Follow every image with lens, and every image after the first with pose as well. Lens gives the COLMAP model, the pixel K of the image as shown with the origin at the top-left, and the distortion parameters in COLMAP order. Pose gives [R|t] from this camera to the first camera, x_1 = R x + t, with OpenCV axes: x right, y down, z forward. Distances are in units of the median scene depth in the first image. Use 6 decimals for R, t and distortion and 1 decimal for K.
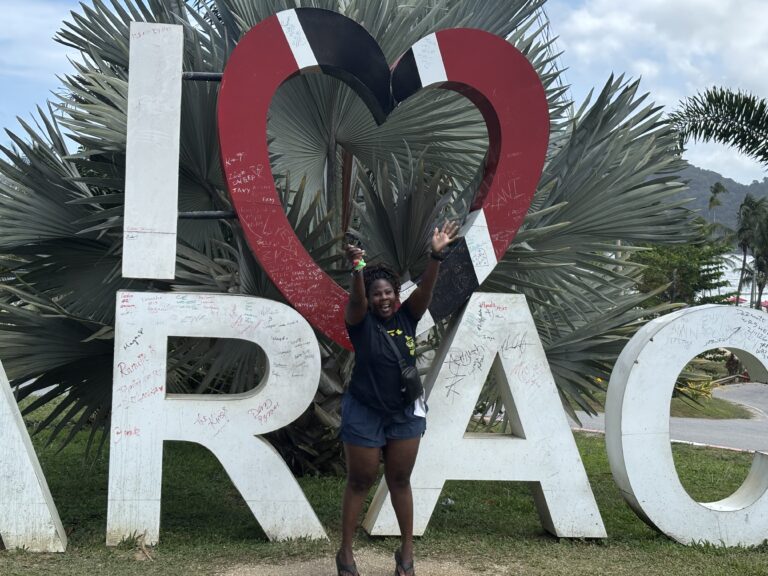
lens RADIAL K [[1291.9, 0, 374.5], [0, 1291.9, 277.0], [0, 0, 1]] dist [0.118876, 0.000000]
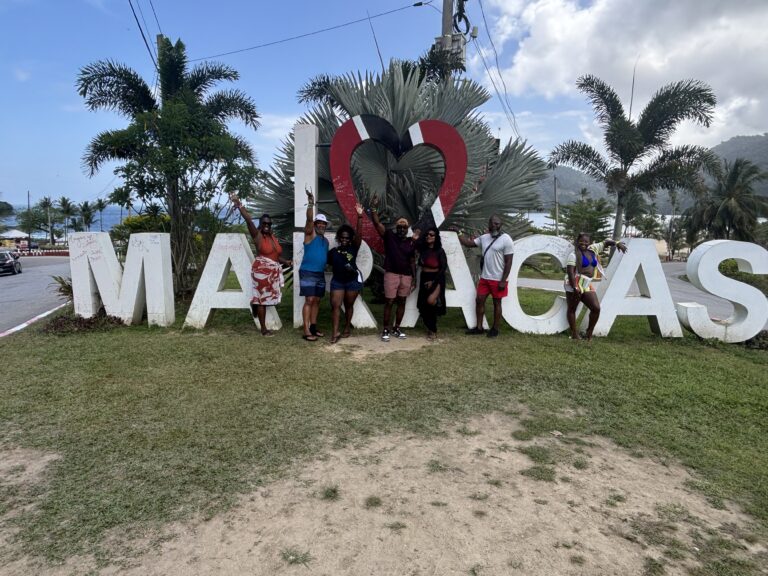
lens RADIAL K [[497.2, 0, 380.8], [0, 497.2, 295.2], [0, 0, 1]] dist [0.023768, -0.029477]
pose [[0.984974, 0.010458, -0.172388, 0.140824], [0.013416, 0.990516, 0.136741, 0.001934], [0.172183, -0.136999, 0.975492, 0.041975]]
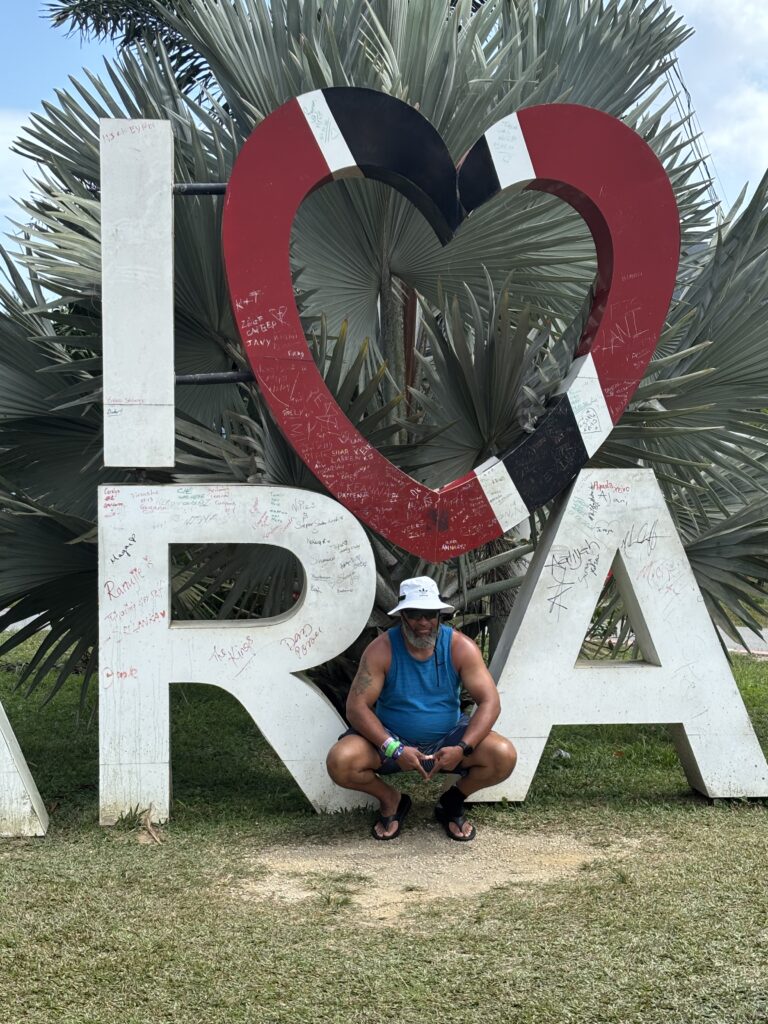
lens RADIAL K [[1722.6, 0, 377.9], [0, 1722.6, 519.6], [0, 0, 1]] dist [0.118876, 0.000000]
pose [[0.997638, -0.037441, -0.057596, 0.016981], [0.039374, 0.998686, 0.032806, 0.004097], [0.056292, -0.034996, 0.997801, 0.020777]]
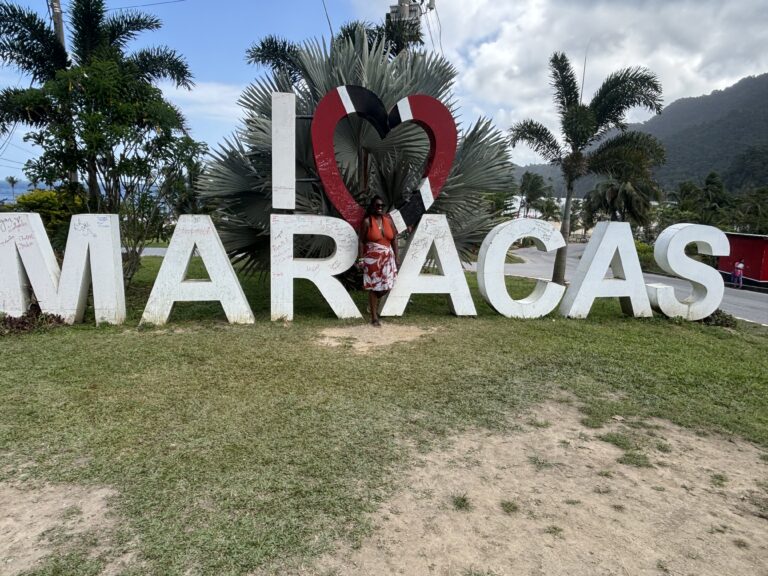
lens RADIAL K [[519.7, 0, 383.6], [0, 519.7, 298.5], [0, 0, 1]] dist [0.016753, -0.023148]
pose [[0.999684, -0.009473, 0.023269, -0.019017], [0.005253, 0.984530, 0.175137, -0.002583], [-0.024568, -0.174960, 0.984269, 0.051243]]
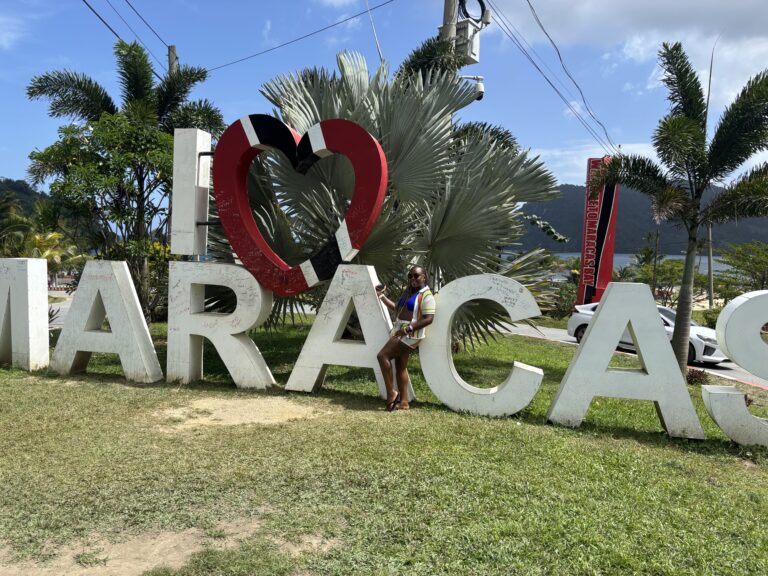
lens RADIAL K [[589.2, 0, 386.8], [0, 589.2, 297.0], [0, 0, 1]] dist [0.022921, -0.033155]
pose [[0.925698, 0.032637, -0.376854, 0.459212], [-0.014254, 0.998573, 0.051466, 0.014614], [0.377996, -0.042270, 0.924842, 0.250214]]
